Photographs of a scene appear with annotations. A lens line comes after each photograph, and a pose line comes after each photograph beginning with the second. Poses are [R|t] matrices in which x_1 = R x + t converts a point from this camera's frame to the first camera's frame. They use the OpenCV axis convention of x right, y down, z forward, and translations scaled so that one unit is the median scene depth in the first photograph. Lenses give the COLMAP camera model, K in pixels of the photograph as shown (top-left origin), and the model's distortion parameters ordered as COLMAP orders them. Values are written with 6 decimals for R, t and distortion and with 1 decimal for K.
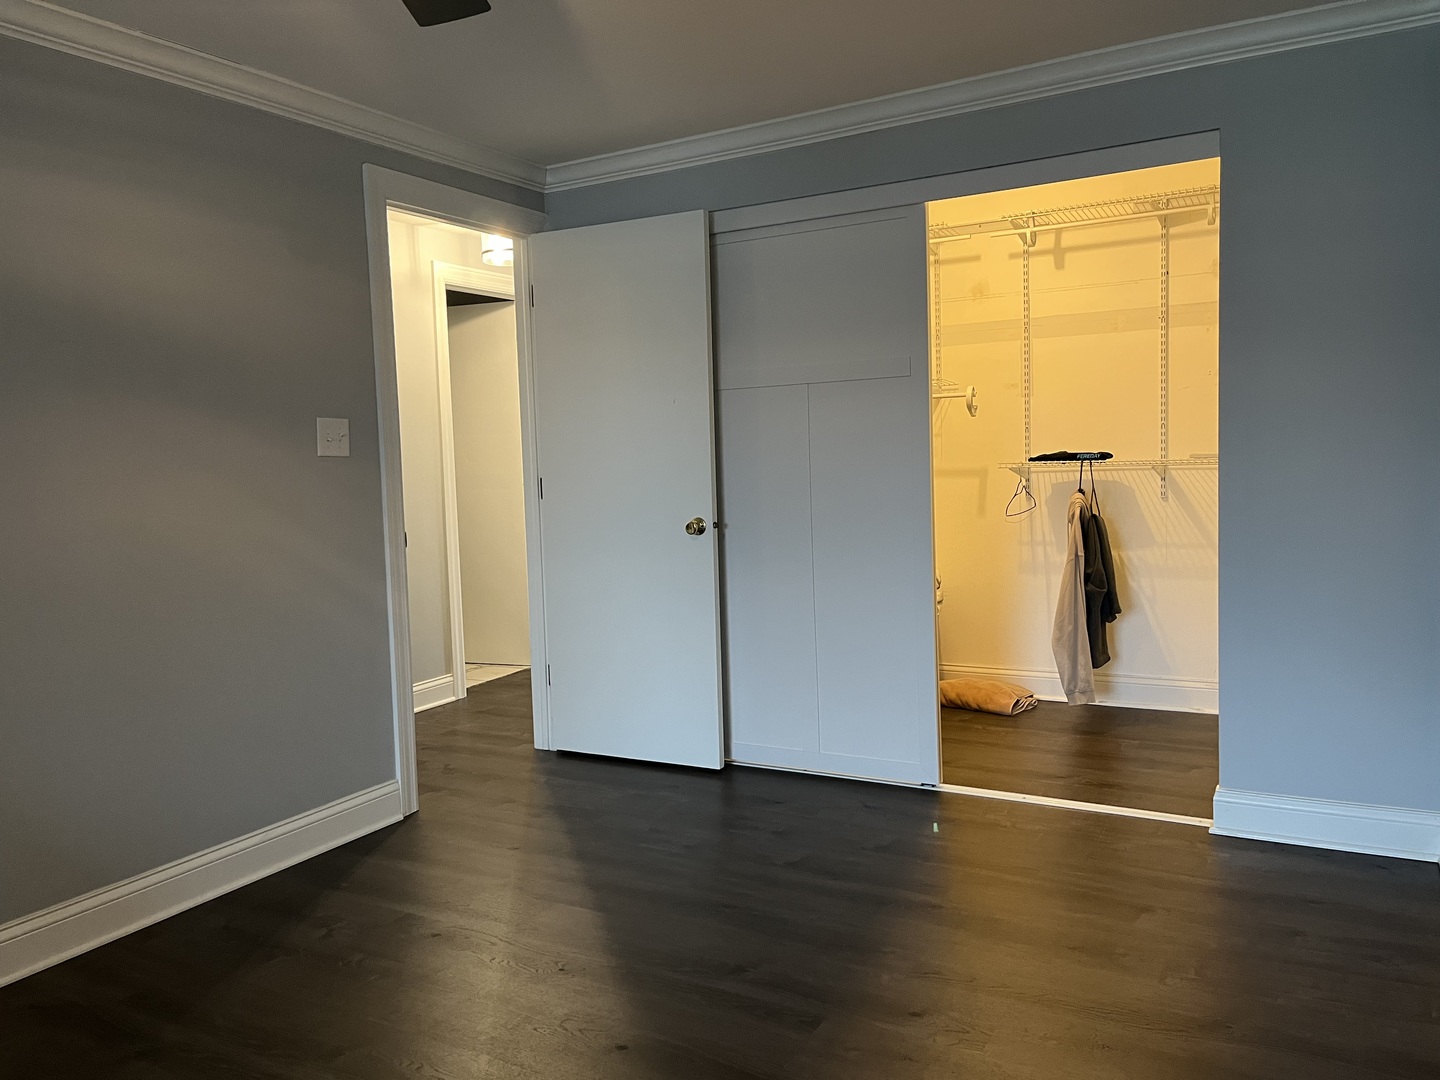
lens RADIAL K [[1086.4, 0, 722.6], [0, 1086.4, 525.5], [0, 0, 1]] dist [0.075804, -0.102306]
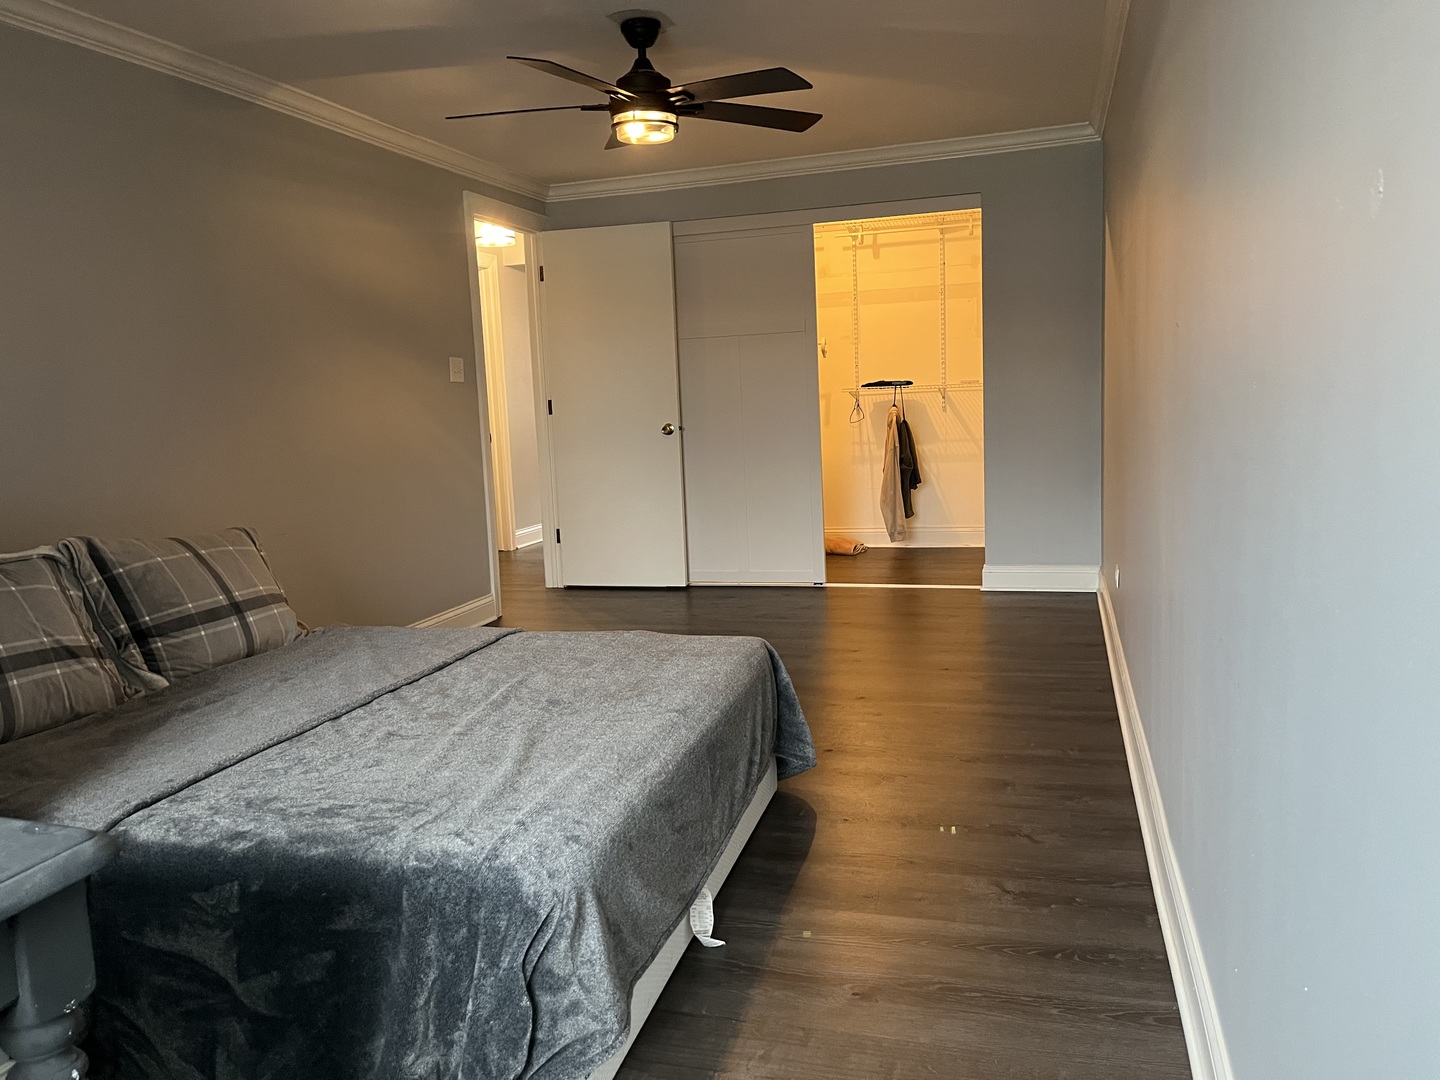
lens RADIAL K [[1086.4, 0, 722.6], [0, 1086.4, 525.5], [0, 0, 1]] dist [0.075804, -0.102306]
pose [[0.975853, -0.035930, 0.215453, -0.255127], [0.025960, 0.998465, 0.048927, 0.057282], [-0.216880, -0.042153, 0.975288, -0.468790]]
